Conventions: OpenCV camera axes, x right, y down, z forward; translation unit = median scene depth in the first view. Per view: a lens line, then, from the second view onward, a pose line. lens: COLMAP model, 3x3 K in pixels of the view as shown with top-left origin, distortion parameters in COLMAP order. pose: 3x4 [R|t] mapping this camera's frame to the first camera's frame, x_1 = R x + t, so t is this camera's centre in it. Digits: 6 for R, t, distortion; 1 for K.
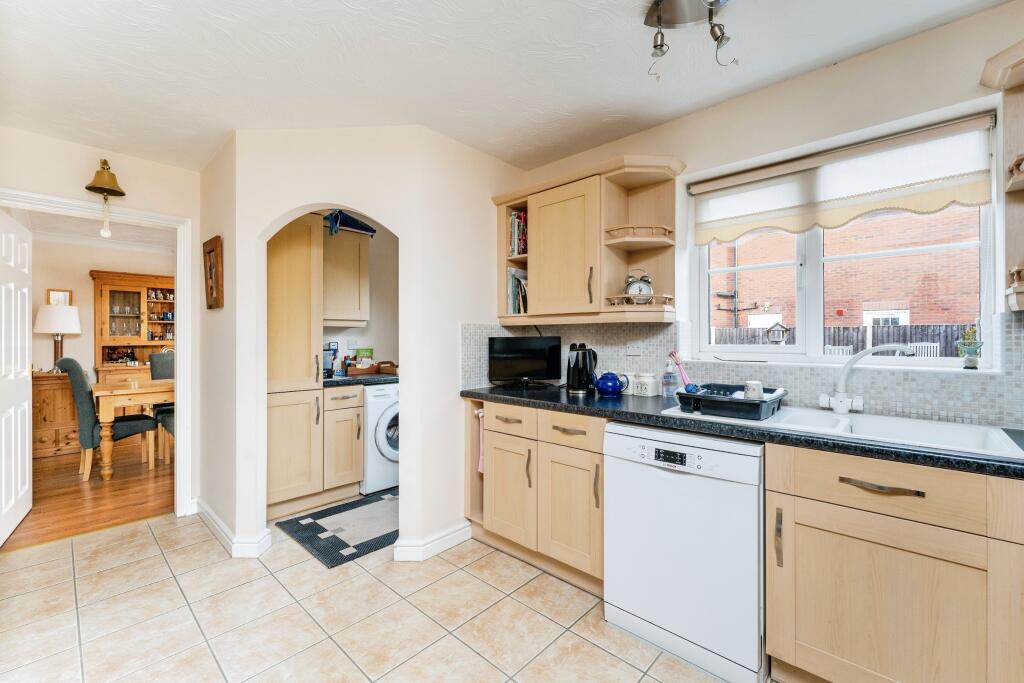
lens RADIAL K [[429.9, 0, 512.6], [0, 429.9, 338.2], [0, 0, 1]] dist [0.000115, 0.000093]
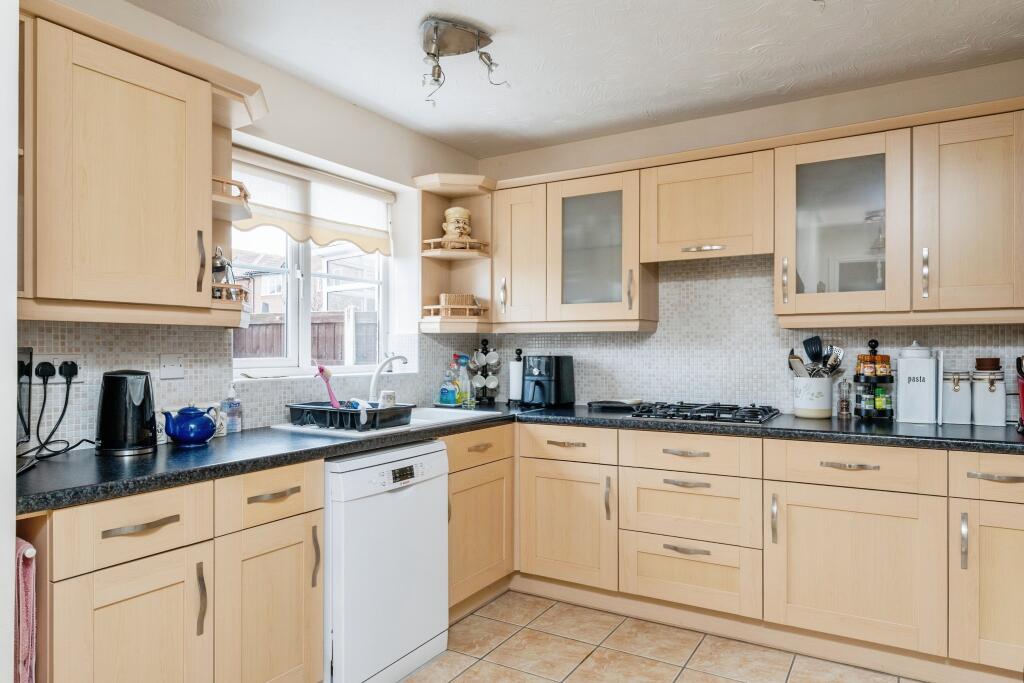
lens RADIAL K [[646.2, 0, 513.3], [0, 646.2, 344.8], [0, 0, 1]] dist [0.000190, -0.000308]
pose [[-0.208111, 0.010207, 0.978052, -0.815966], [0.006668, 0.999937, -0.009016, 0.003334], [-0.978082, 0.004645, -0.208166, 0.794413]]
